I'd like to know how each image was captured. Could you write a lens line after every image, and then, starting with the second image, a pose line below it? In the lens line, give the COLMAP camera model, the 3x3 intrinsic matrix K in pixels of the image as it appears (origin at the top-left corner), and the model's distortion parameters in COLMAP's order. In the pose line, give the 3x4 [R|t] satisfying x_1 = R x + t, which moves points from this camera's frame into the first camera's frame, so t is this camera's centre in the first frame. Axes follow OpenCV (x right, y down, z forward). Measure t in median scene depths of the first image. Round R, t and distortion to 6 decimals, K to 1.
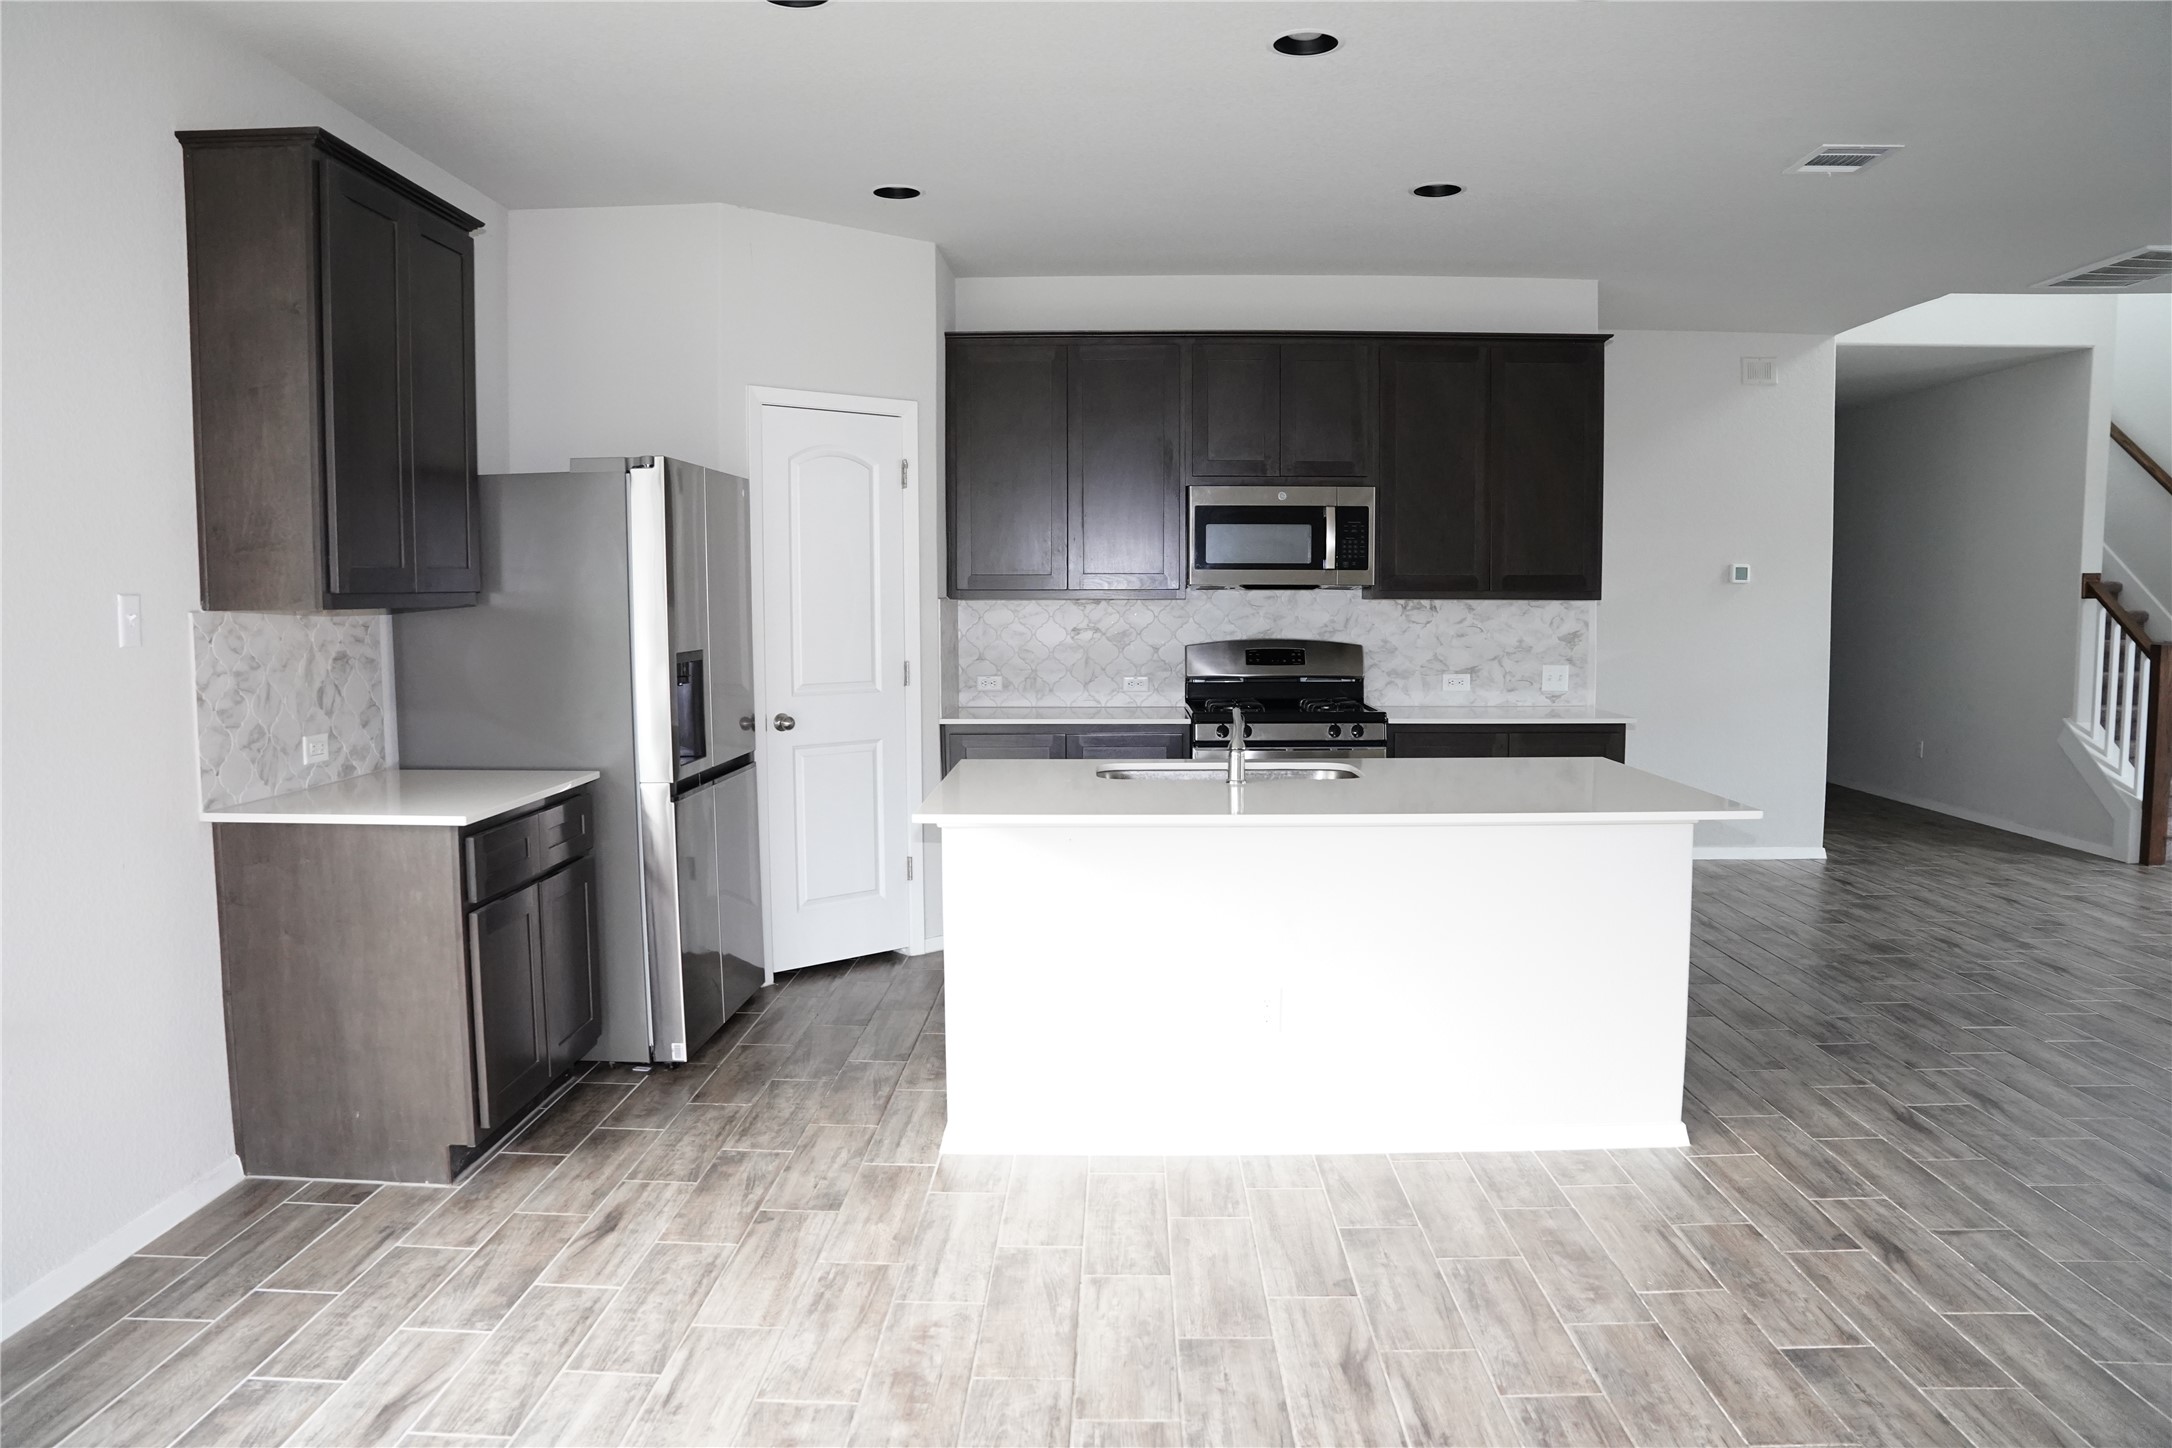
lens RADIAL K [[1481.1, 0, 1077.9], [0, 1481.1, 726.4], [0, 0, 1]] dist [-0.157629, 0.095342]
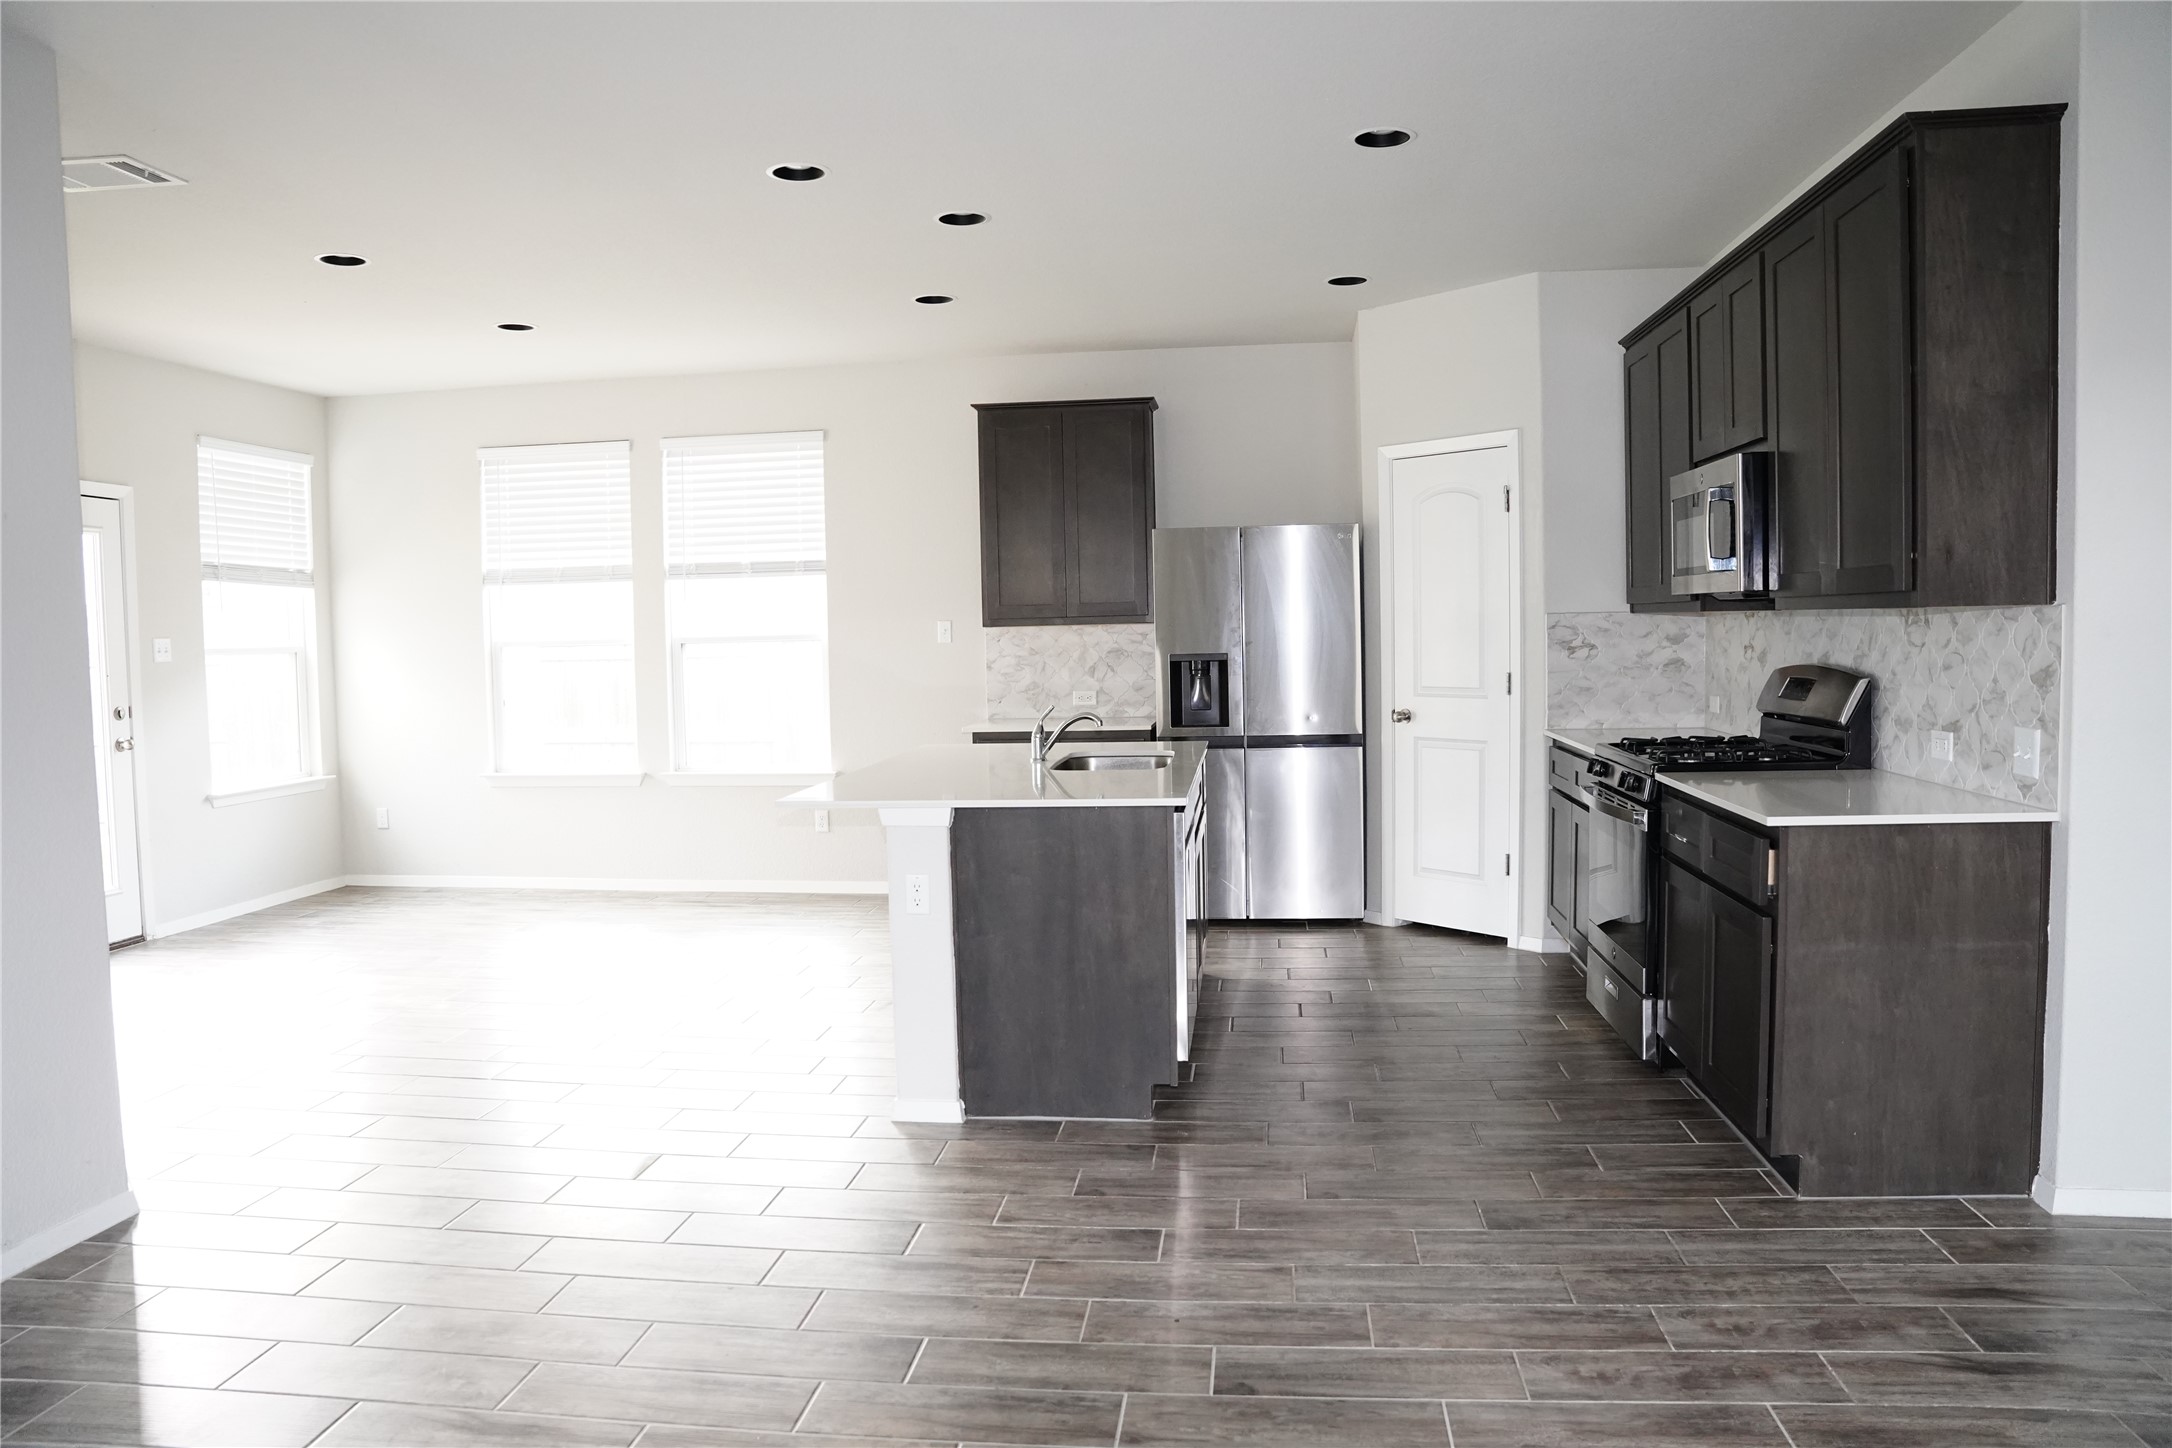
lens RADIAL K [[1481.1, 0, 1090.1], [0, 1481.1, 719.5], [0, 0, 1]] dist [-0.157629, 0.095342]
pose [[-0.088362, 0.068674, -0.993718, 1.411121], [-0.061958, 0.995310, 0.074293, -0.100988], [0.994160, 0.068134, -0.083693, 1.142027]]
